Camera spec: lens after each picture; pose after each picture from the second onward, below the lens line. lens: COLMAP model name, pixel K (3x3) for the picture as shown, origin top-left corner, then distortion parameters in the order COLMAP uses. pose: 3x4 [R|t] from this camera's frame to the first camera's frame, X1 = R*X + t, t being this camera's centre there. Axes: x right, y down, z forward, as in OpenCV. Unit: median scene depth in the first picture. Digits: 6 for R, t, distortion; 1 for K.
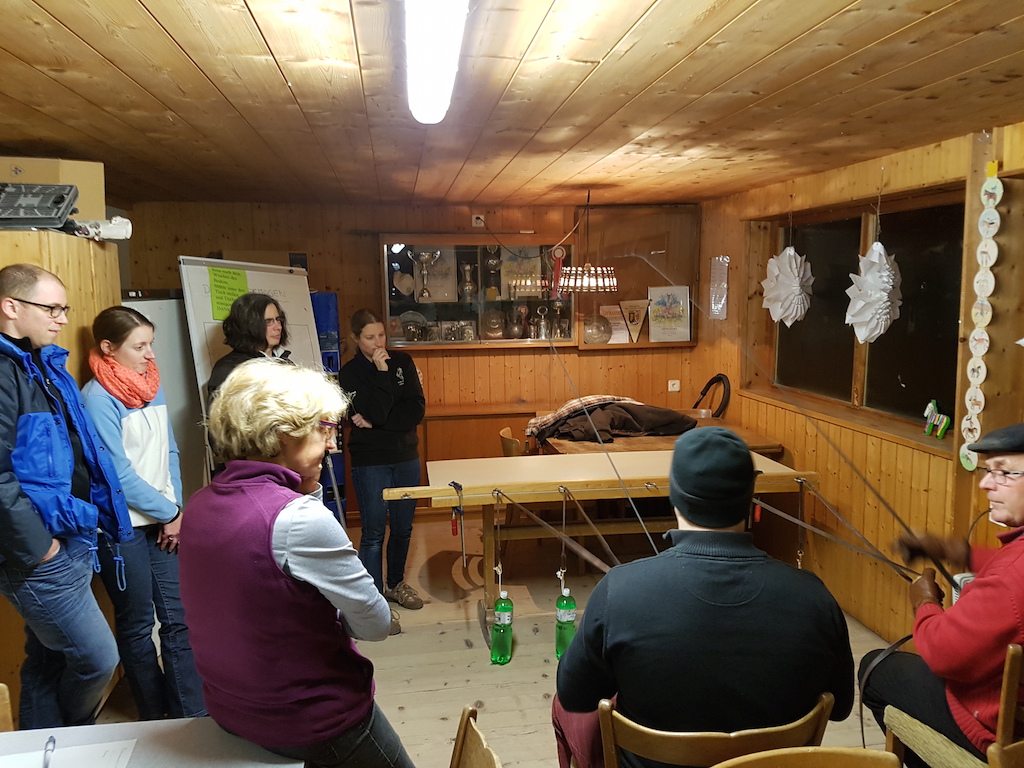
lens RADIAL K [[828.6, 0, 512.0], [0, 828.6, 384.0], [0, 0, 1]] dist [0.215088, -0.168223]
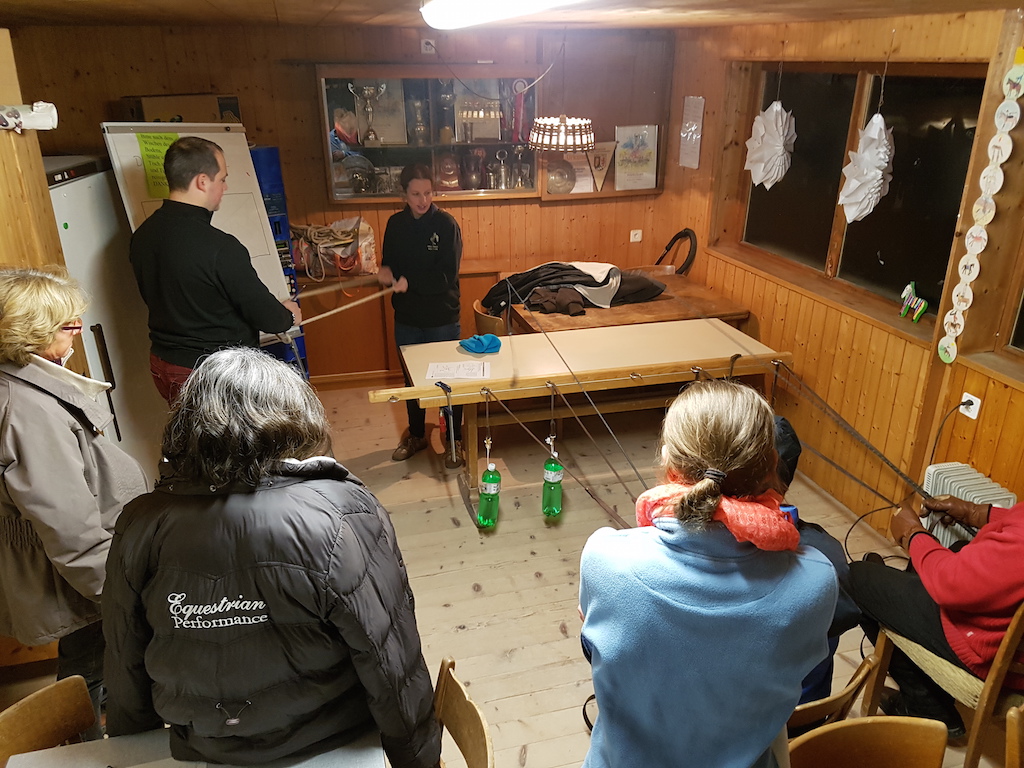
lens RADIAL K [[828.6, 0, 512.0], [0, 828.6, 384.0], [0, 0, 1]] dist [0.215088, -0.168223]
pose [[0.993398, -0.035963, 0.108936, -0.084503], [0.005504, 0.963441, 0.267863, -0.127035], [-0.114586, -0.265495, 0.957279, 0.049035]]
